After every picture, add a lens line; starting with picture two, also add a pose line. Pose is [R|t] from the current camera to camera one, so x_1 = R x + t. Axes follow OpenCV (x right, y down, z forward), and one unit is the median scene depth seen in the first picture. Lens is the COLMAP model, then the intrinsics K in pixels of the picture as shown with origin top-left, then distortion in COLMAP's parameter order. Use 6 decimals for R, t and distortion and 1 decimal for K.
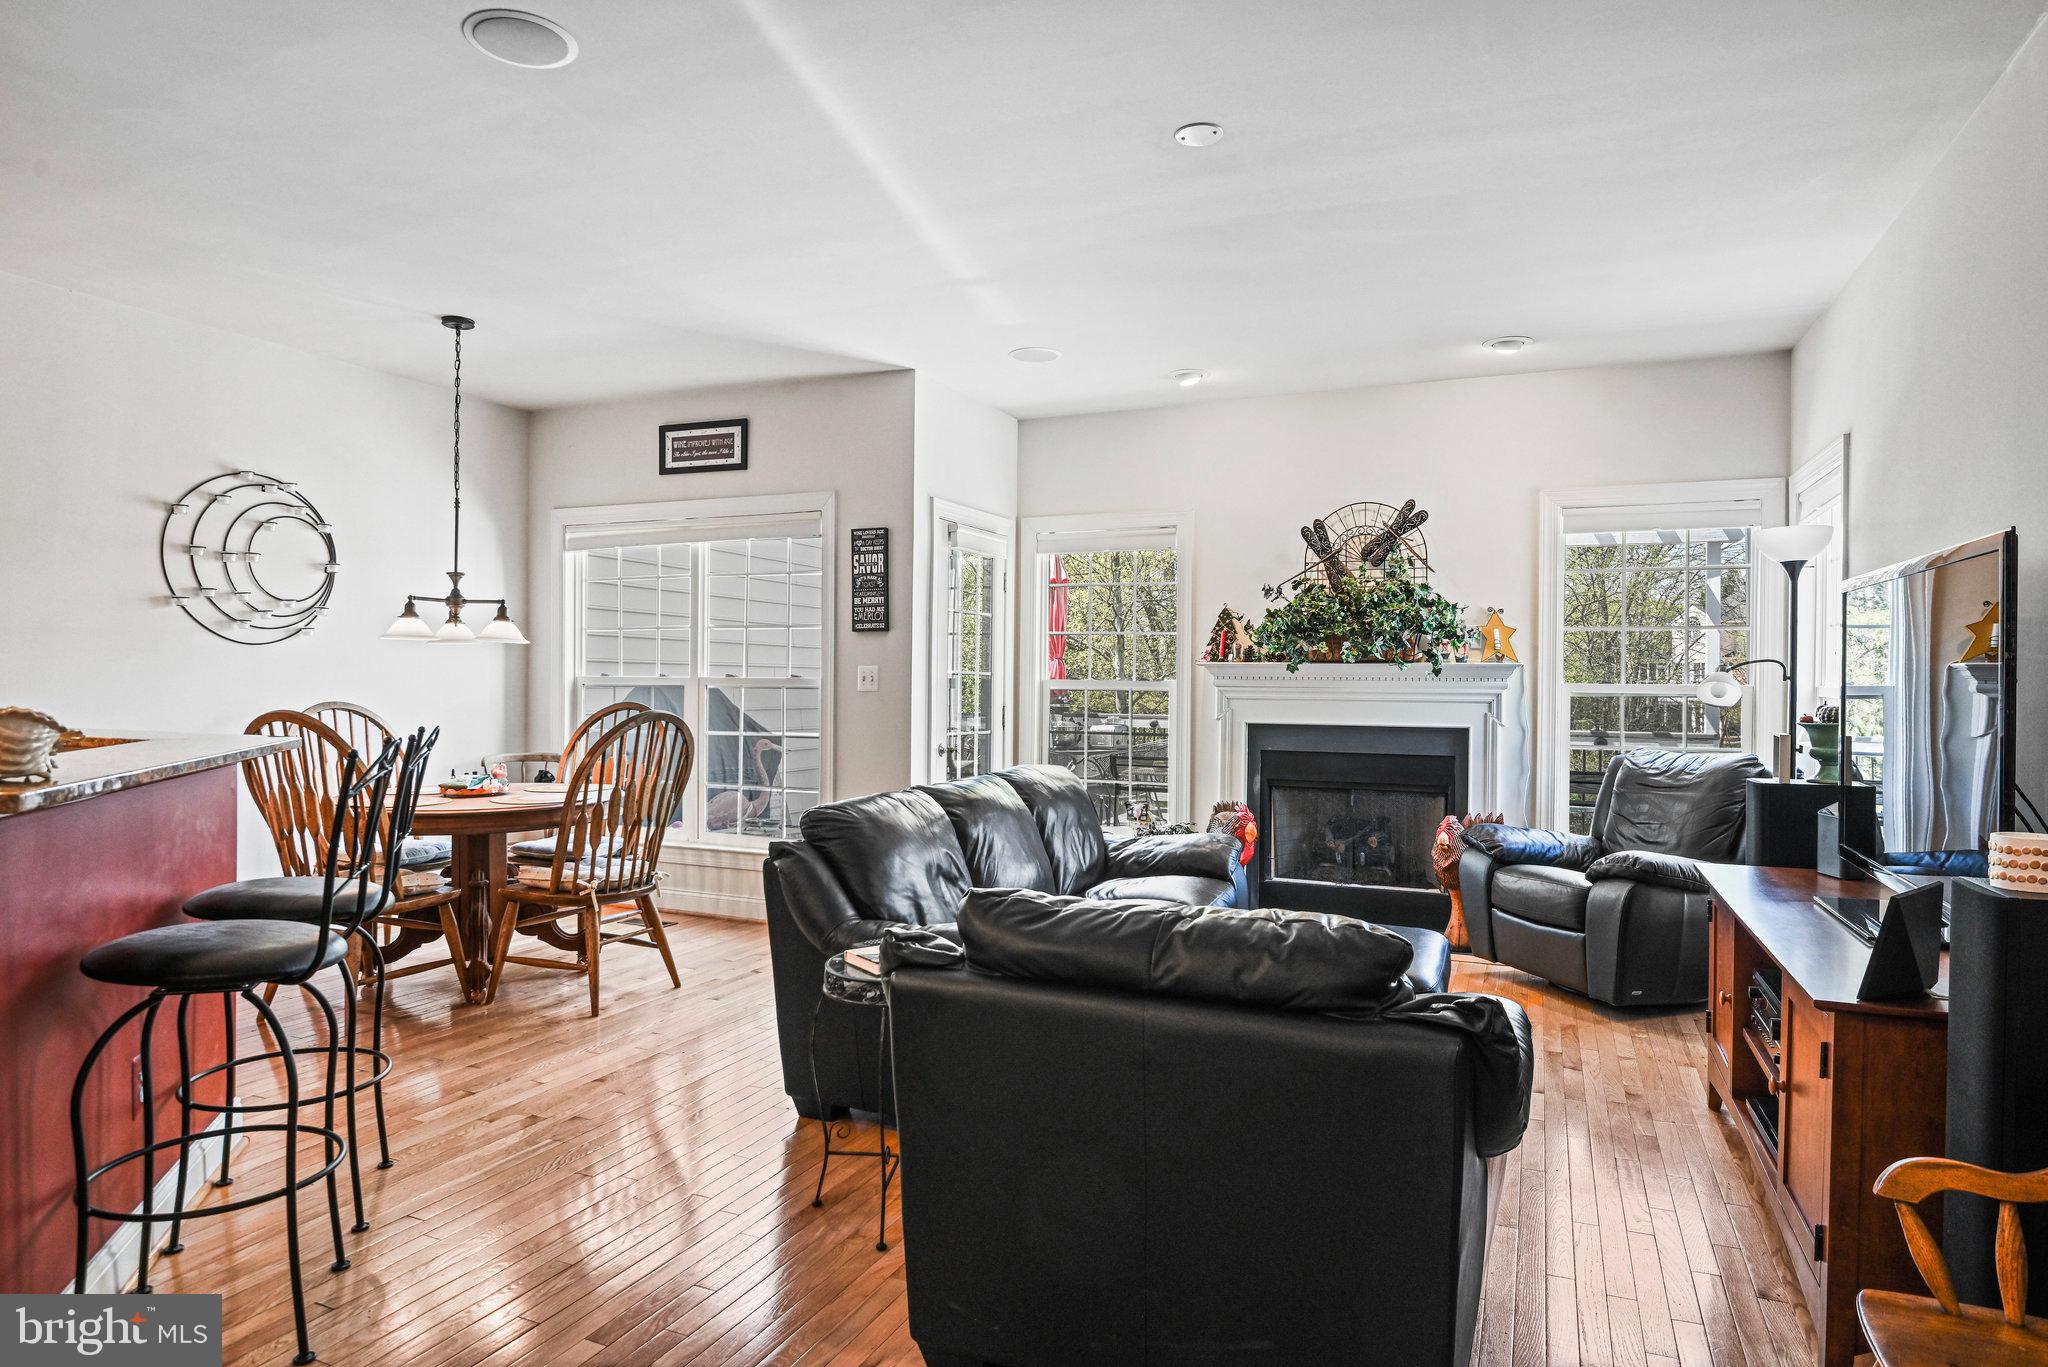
lens RADIAL K [[1171.5, 0, 1024.8], [0, 1171.5, 684.7], [0, 0, 1]] dist [-0.009029, -0.006992]
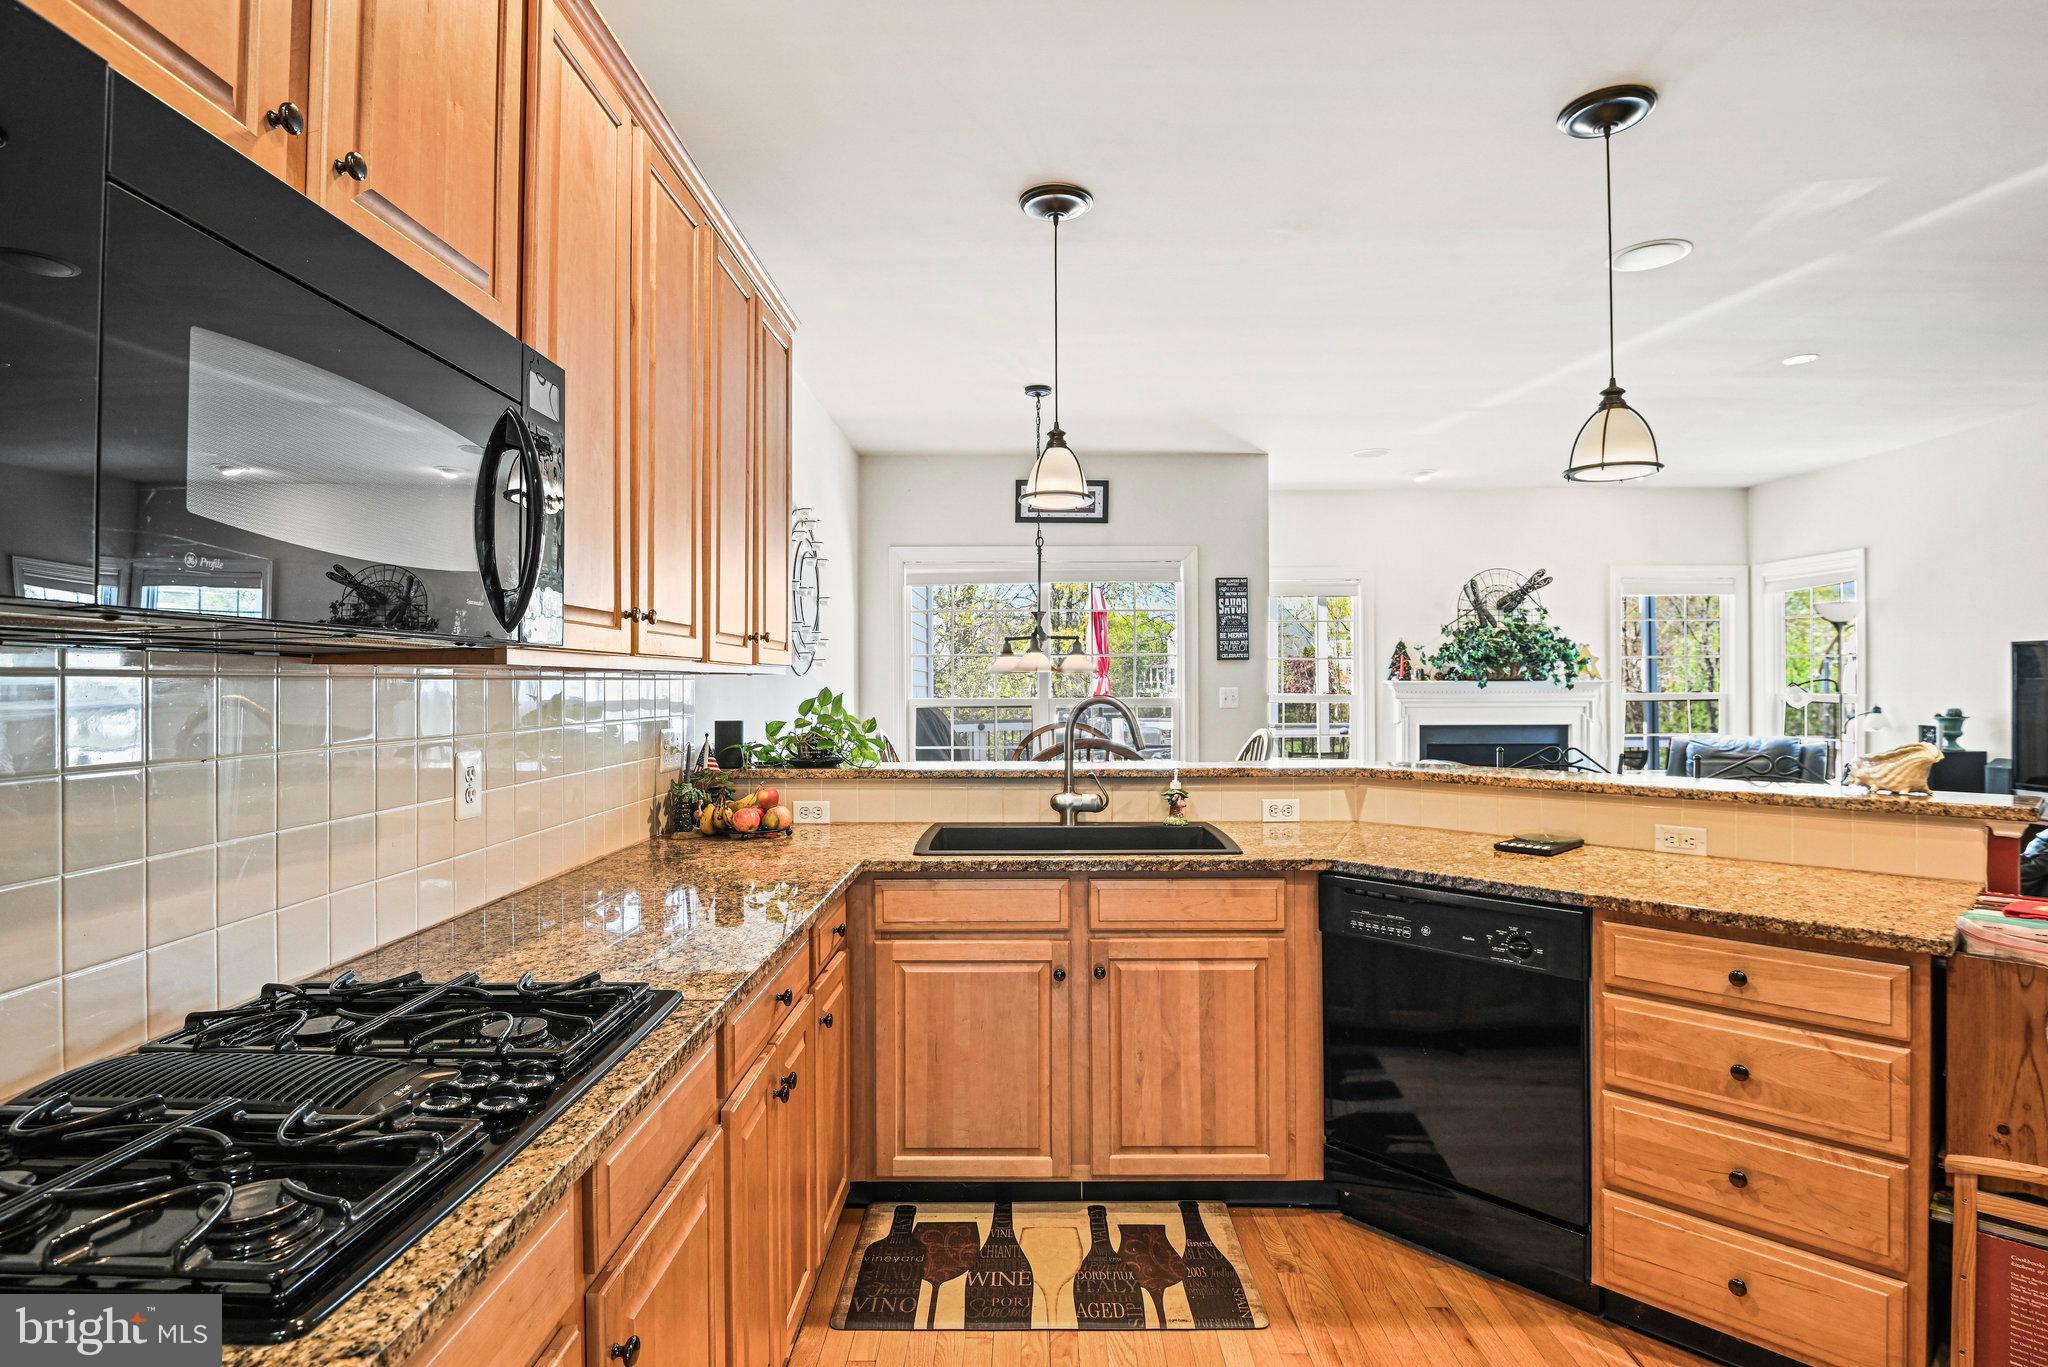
lens RADIAL K [[1018.7, 0, 1017.1], [0, 1018.7, 683.4], [0, 0, 1]] dist [-0.017158, -0.006805]
pose [[0.921058, -0.011943, 0.389241, -0.848260], [0.013756, 0.999904, -0.001869, -0.024007], [-0.389182, 0.007076, 0.921134, 0.098747]]
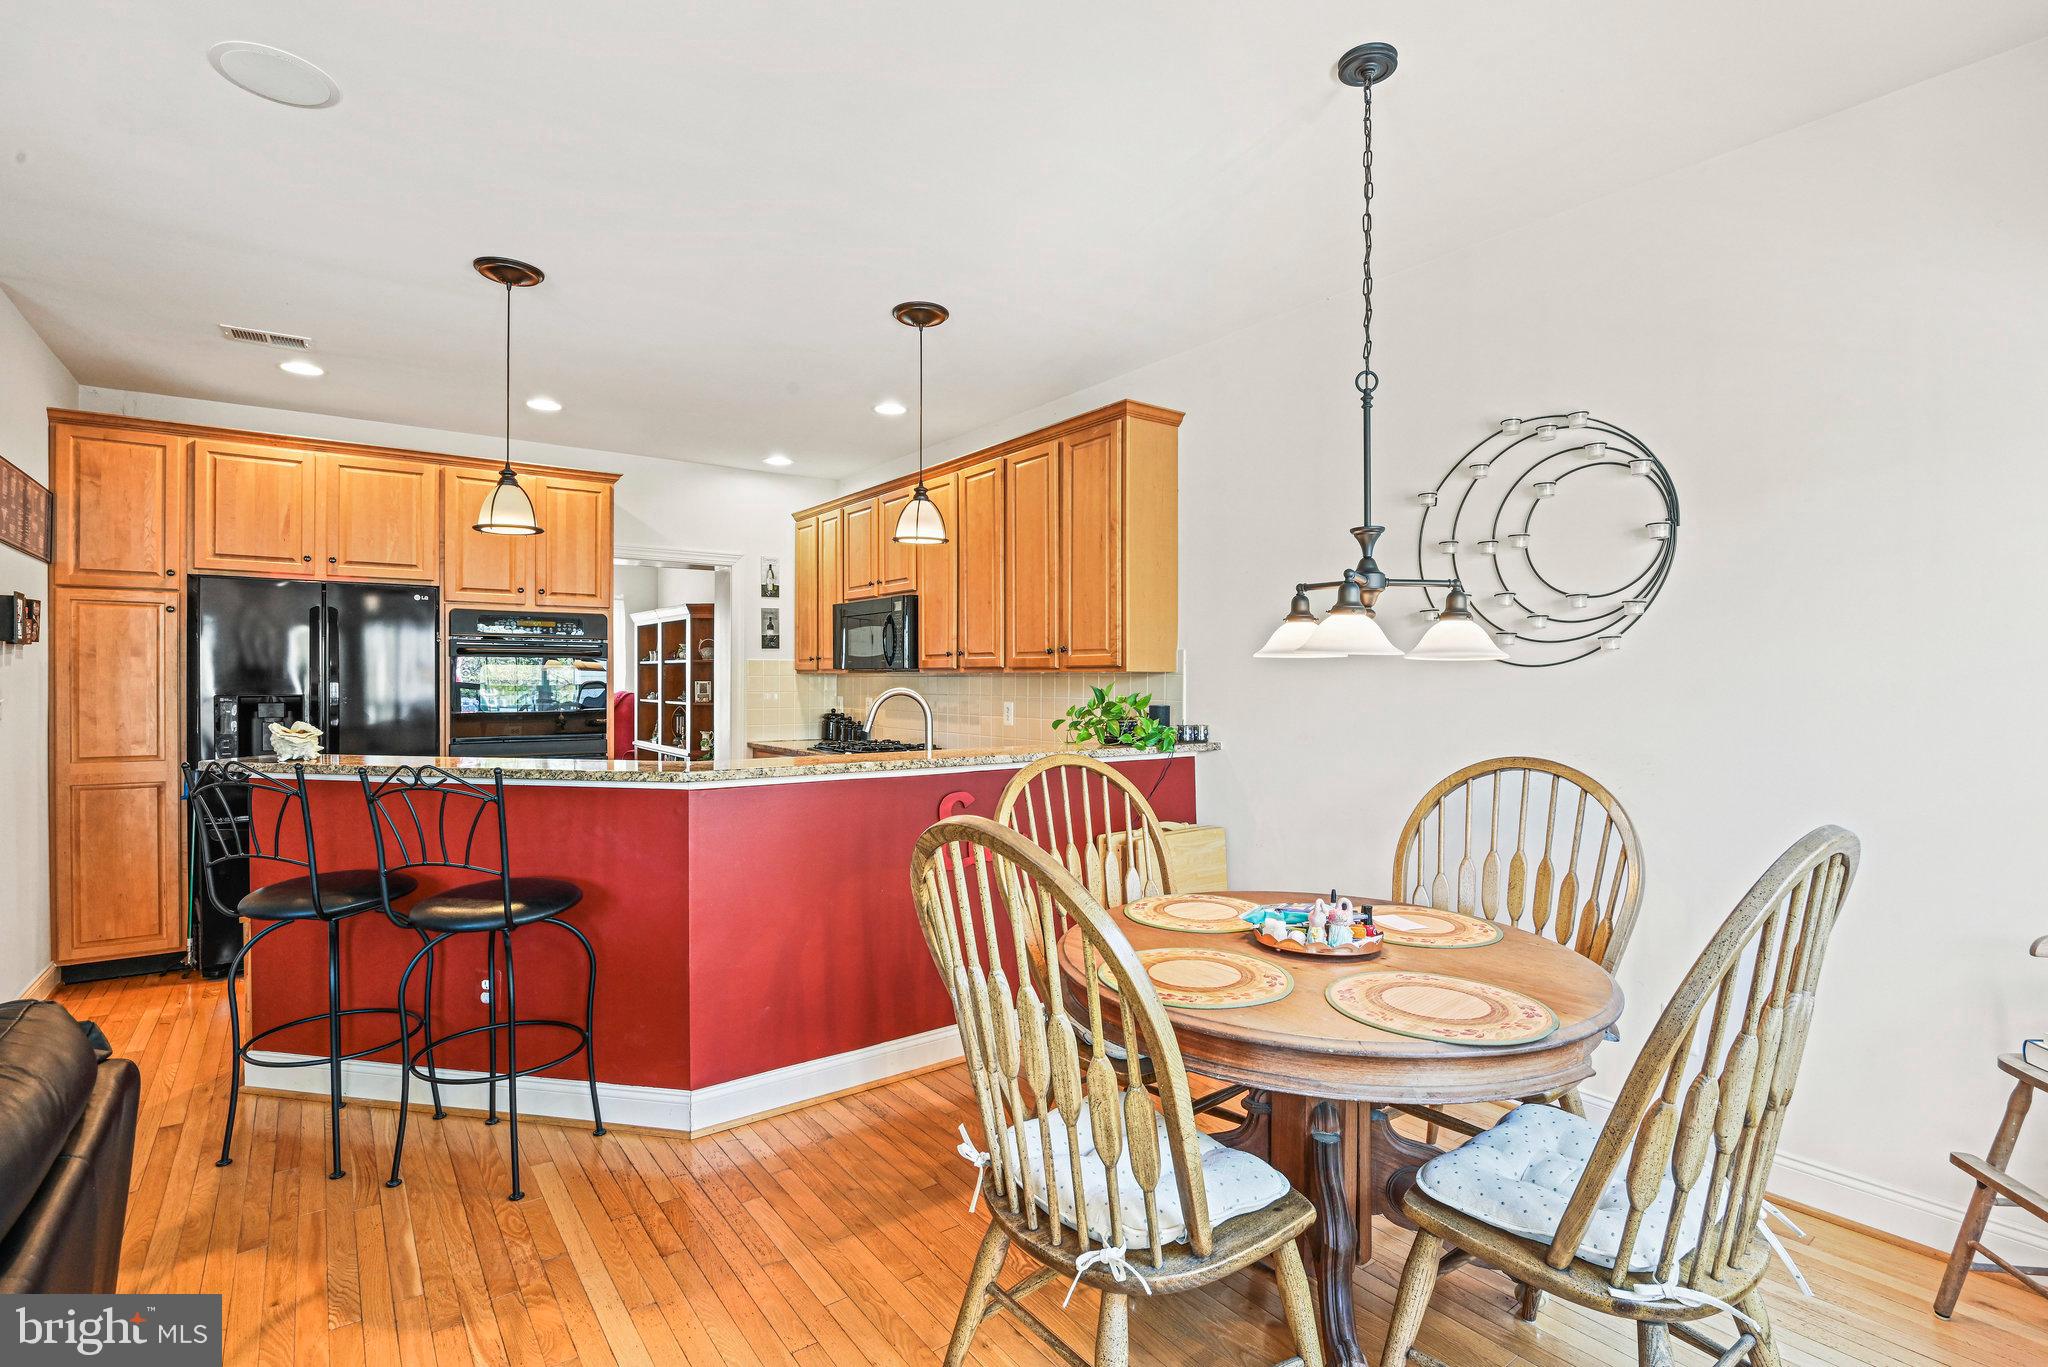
lens RADIAL K [[950.3, 0, 1019.9], [0, 950.3, 686.8], [0, 0, 1]] dist [-0.014301, -0.001590]
pose [[-0.497572, -0.002772, -0.867418, -0.027038], [-0.010520, 0.999941, 0.002838, -0.021180], [0.867359, 0.010537, -0.497572, 1.030581]]
